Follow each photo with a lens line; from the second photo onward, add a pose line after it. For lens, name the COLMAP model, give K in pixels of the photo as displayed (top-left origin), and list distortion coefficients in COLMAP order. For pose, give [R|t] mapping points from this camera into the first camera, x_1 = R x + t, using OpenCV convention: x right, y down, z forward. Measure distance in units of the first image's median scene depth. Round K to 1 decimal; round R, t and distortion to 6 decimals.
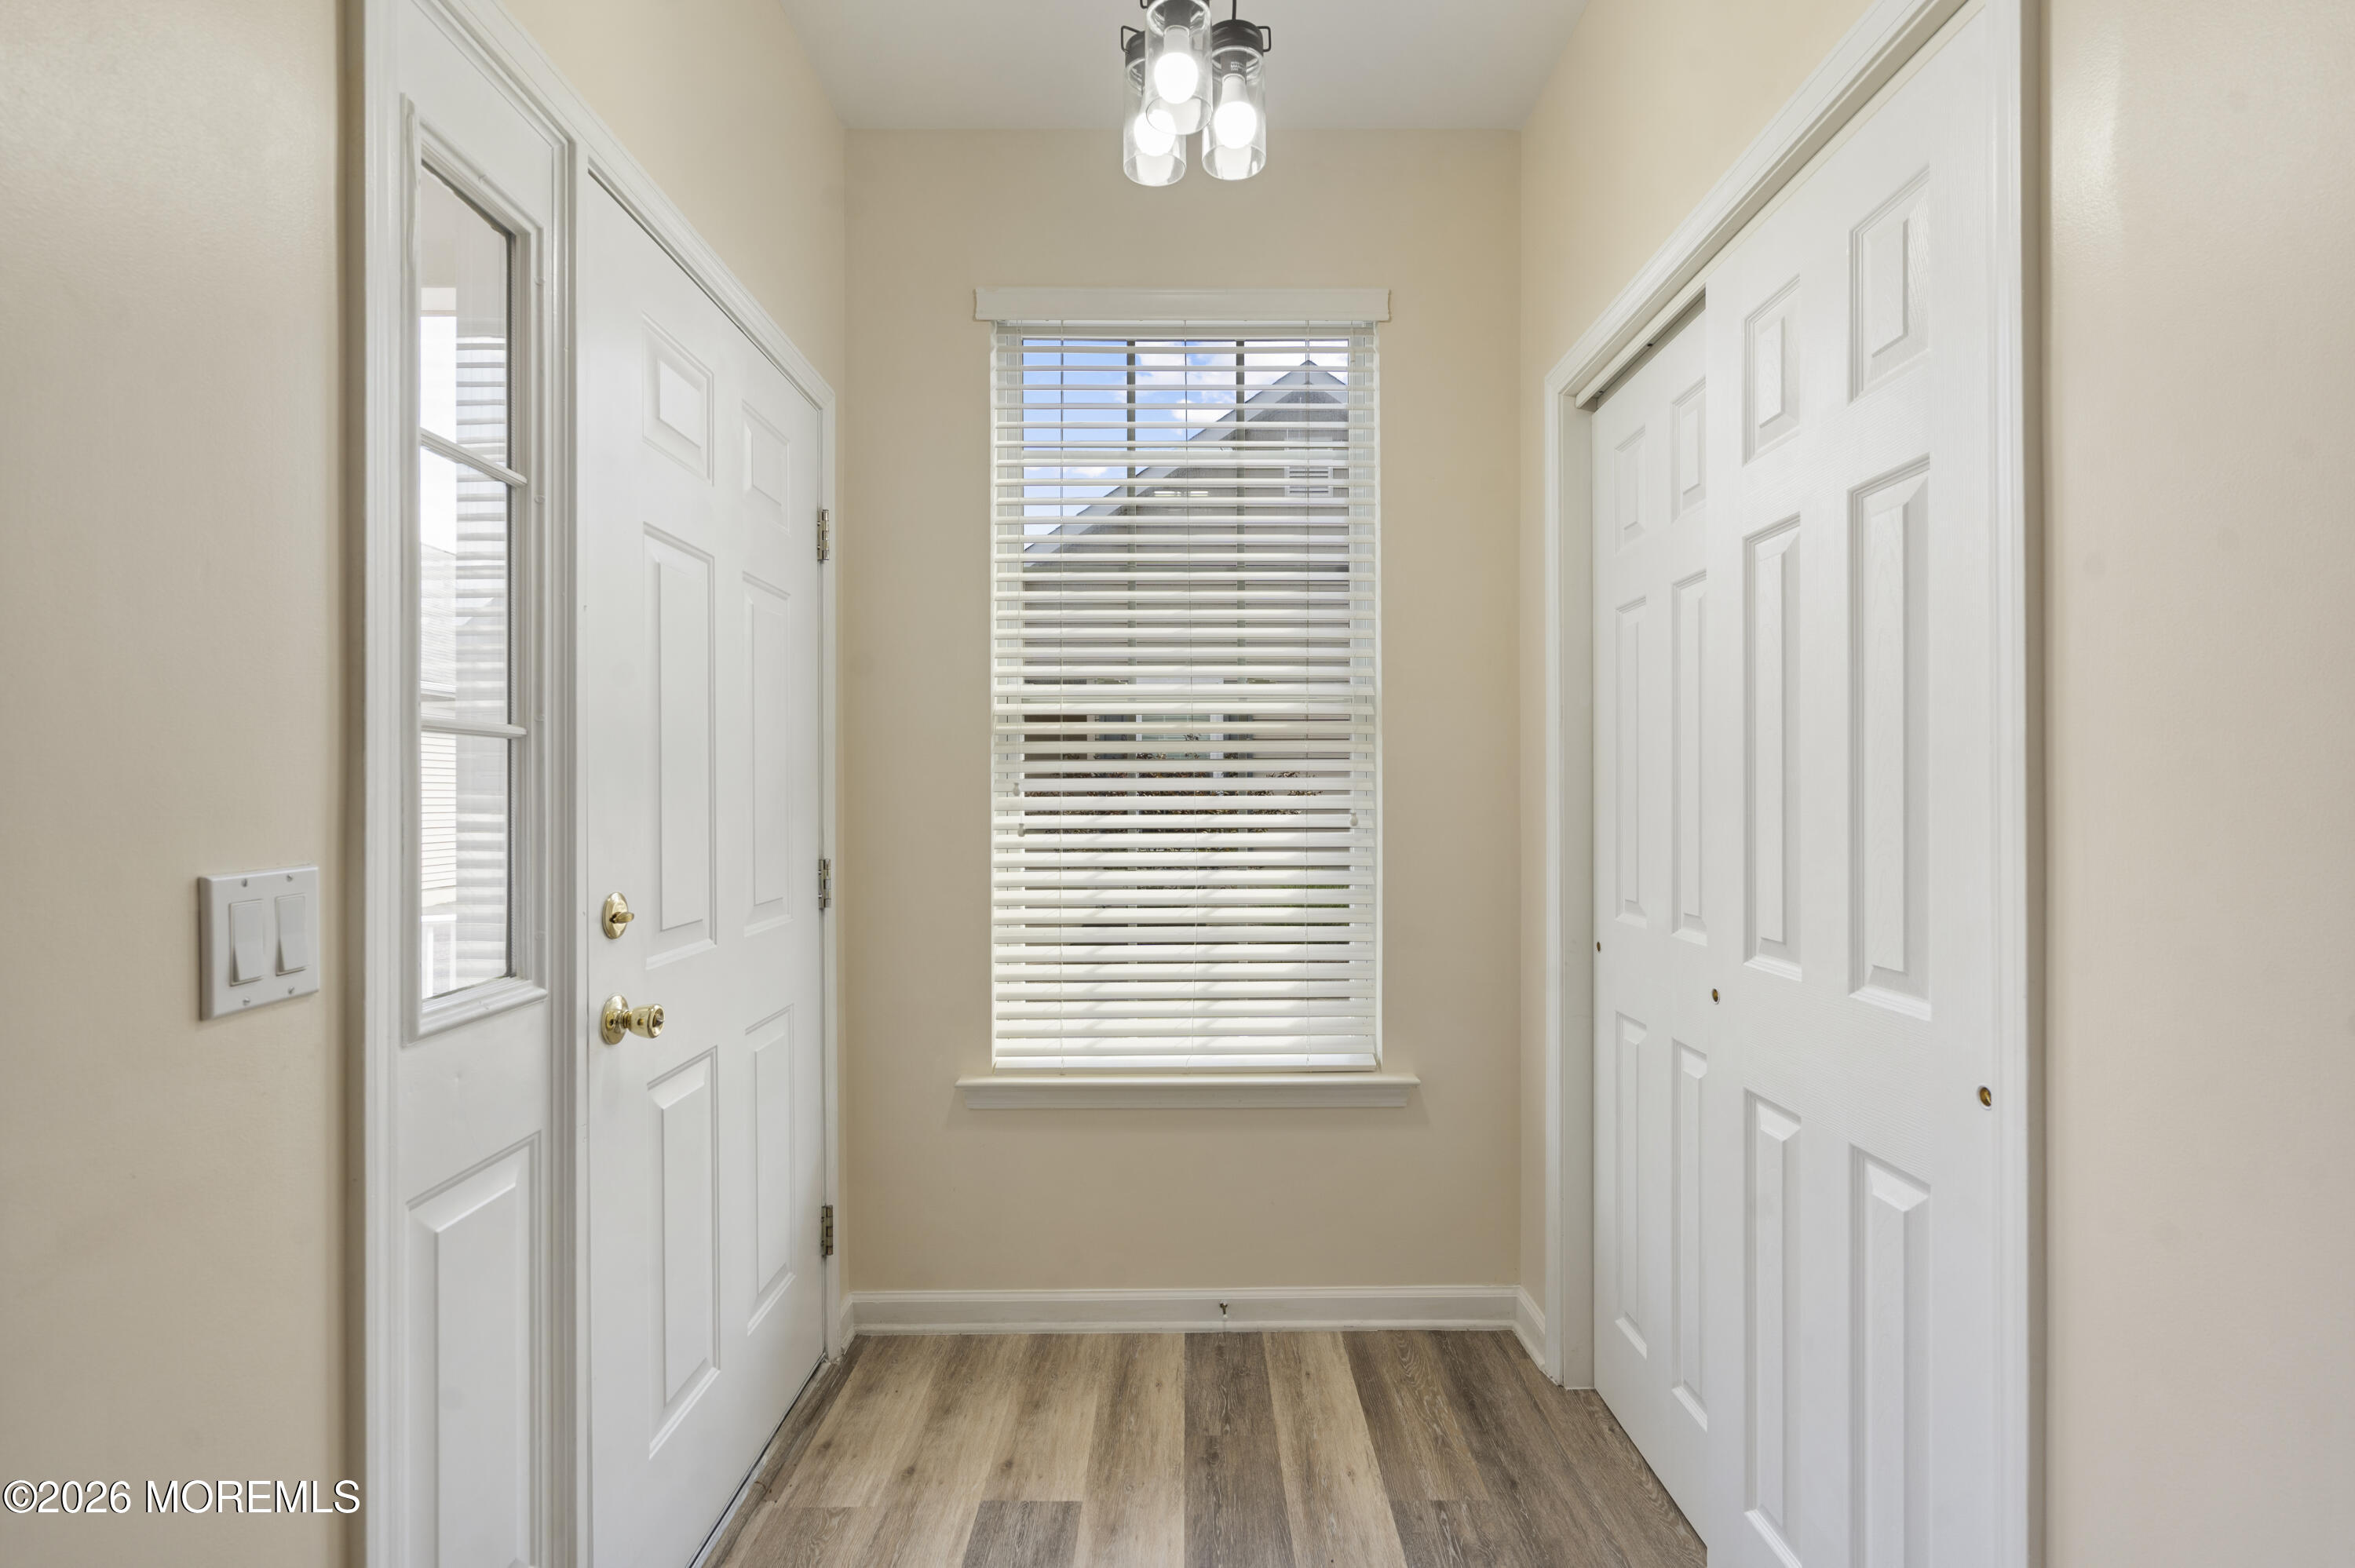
lens RADIAL K [[1095.3, 0, 1185.9], [0, 1095.3, 791.3], [0, 0, 1]] dist [-0.003549, 0.001006]
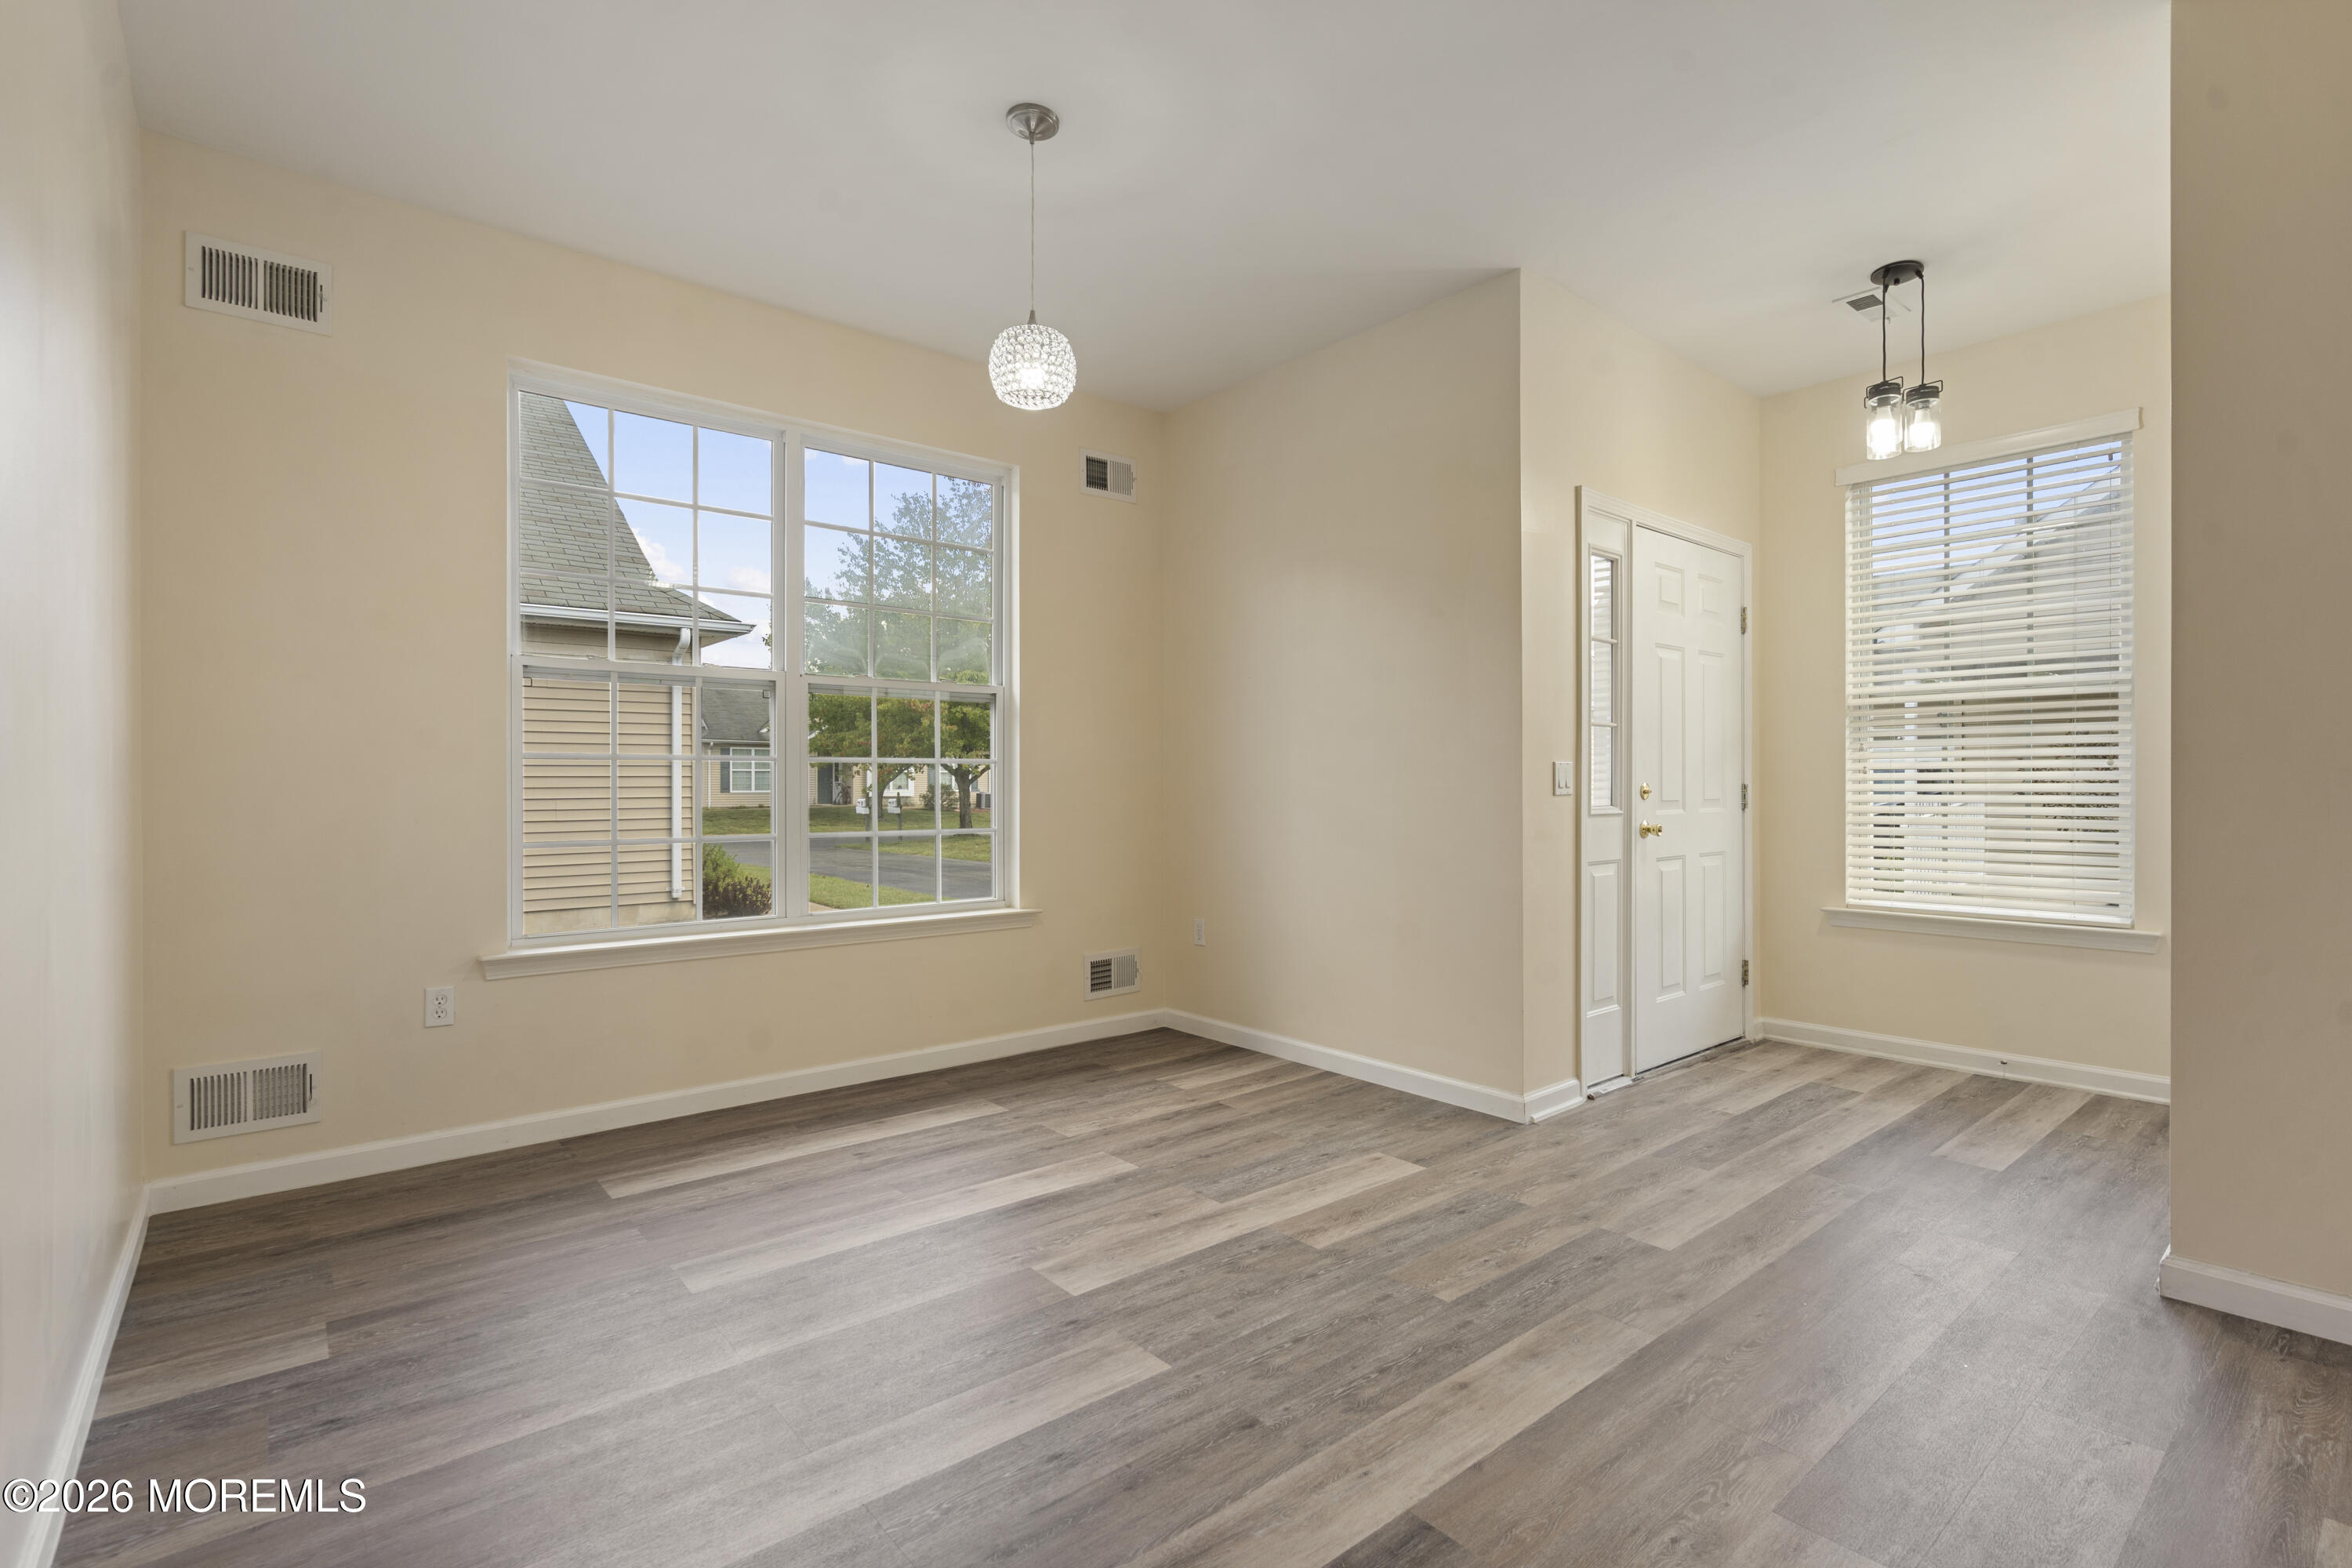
lens RADIAL K [[1094.0, 0, 1184.4], [0, 1094.0, 791.3], [0, 0, 1]] dist [-0.003549, 0.001006]
pose [[0.647590, 0.005533, -0.761969, 0.597824], [0.000705, 0.999969, 0.007860, 0.067719], [0.761989, -0.005627, 0.647566, -1.208651]]
